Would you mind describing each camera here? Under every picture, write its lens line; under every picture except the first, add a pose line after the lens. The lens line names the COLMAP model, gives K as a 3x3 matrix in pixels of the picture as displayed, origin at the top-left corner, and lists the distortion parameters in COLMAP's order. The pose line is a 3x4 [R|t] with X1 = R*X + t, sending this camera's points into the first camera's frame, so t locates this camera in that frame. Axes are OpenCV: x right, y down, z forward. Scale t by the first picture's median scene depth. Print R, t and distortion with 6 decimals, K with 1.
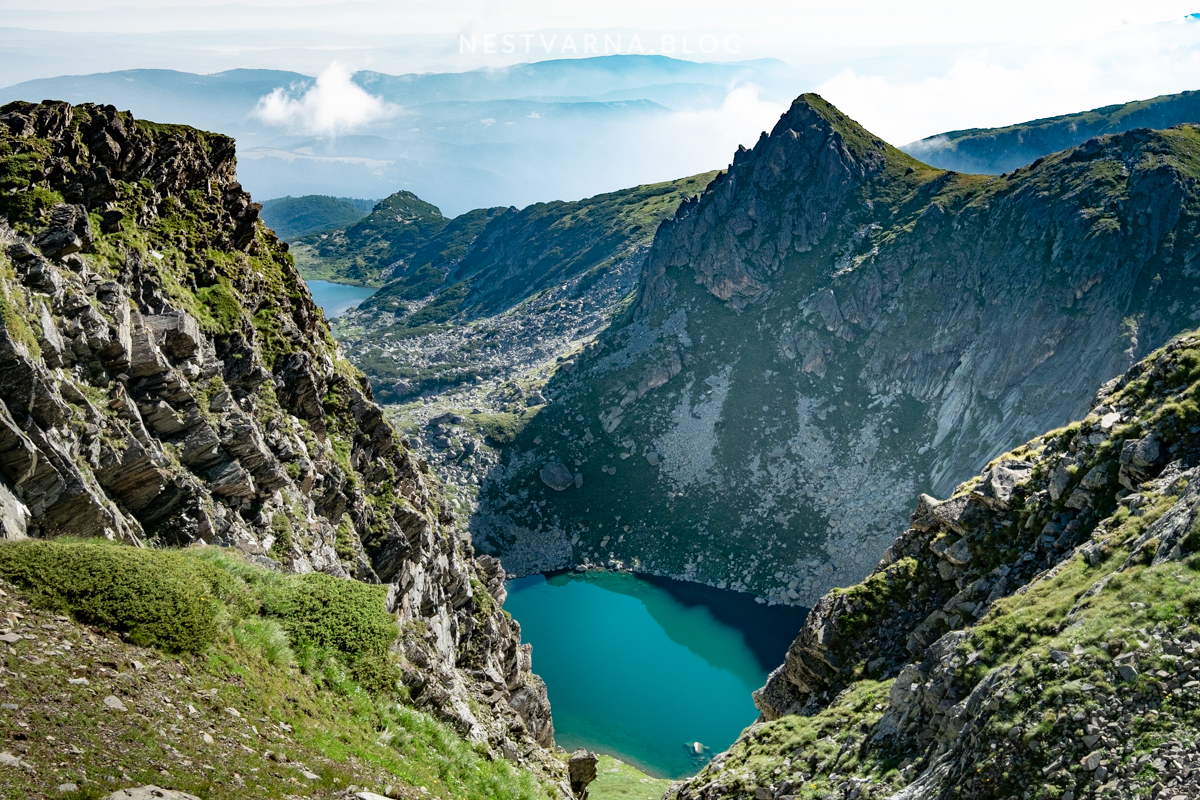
lens RADIAL K [[1266.0, 0, 600.0], [0, 1266.0, 400.0], [0, 0, 1]] dist [0.003235, 0.007060]
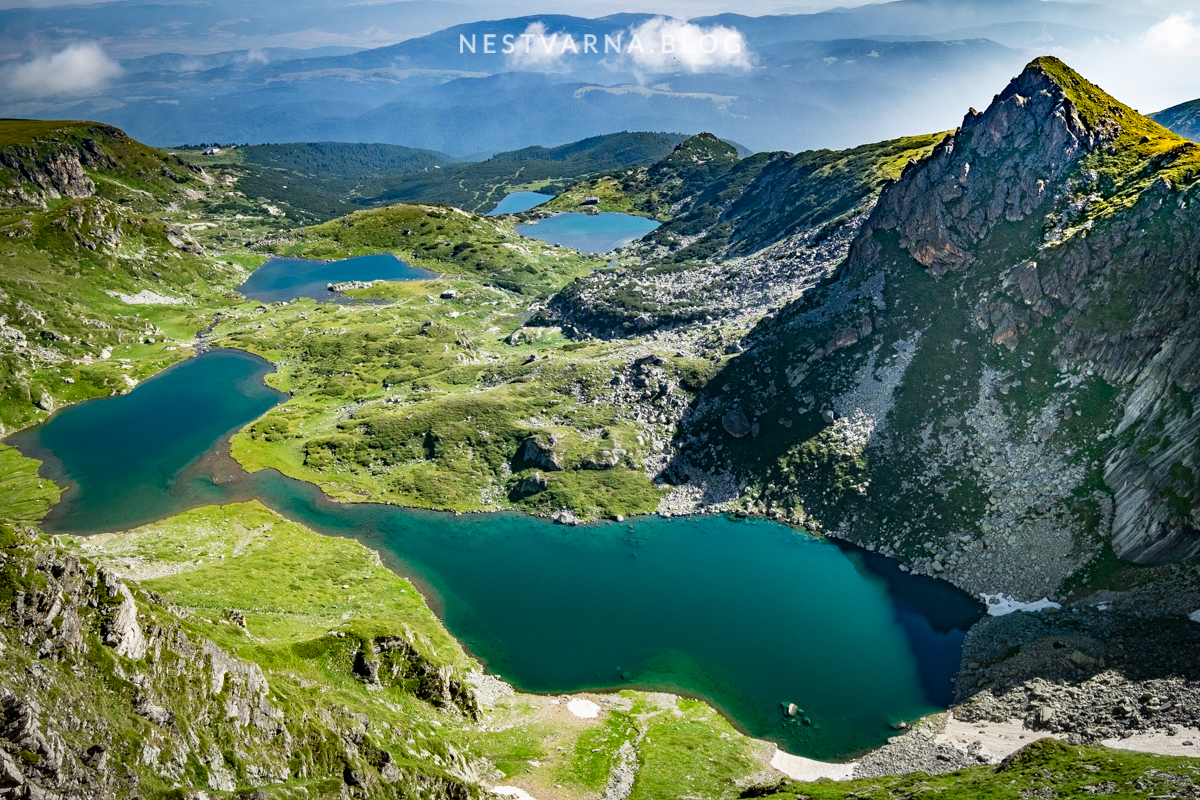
lens RADIAL K [[1083.2, 0, 600.0], [0, 1083.2, 400.0], [0, 0, 1]] dist [0.005172, 0.001953]
pose [[0.951881, 0.094008, -0.291692, 0.115628], [-0.066494, 0.992470, 0.102867, -0.044514], [0.299166, -0.078521, 0.950965, 0.081258]]
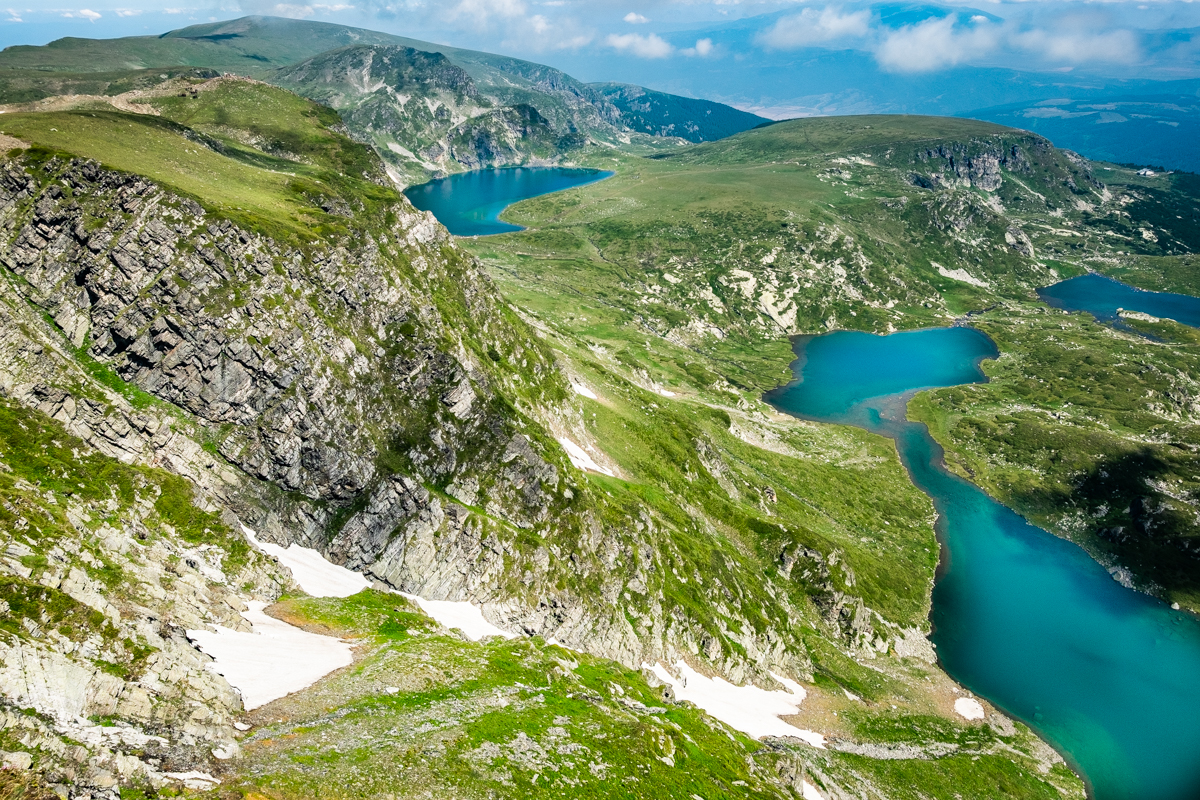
lens RADIAL K [[883.3, 0, 600.0], [0, 883.3, 400.0], [0, 0, 1]] dist [-0.001320, 0.000257]
pose [[0.250931, 0.405779, -0.878850, 0.306054], [-0.282703, 0.899037, 0.334382, -0.109894], [0.925804, 0.164547, 0.340311, 0.203283]]
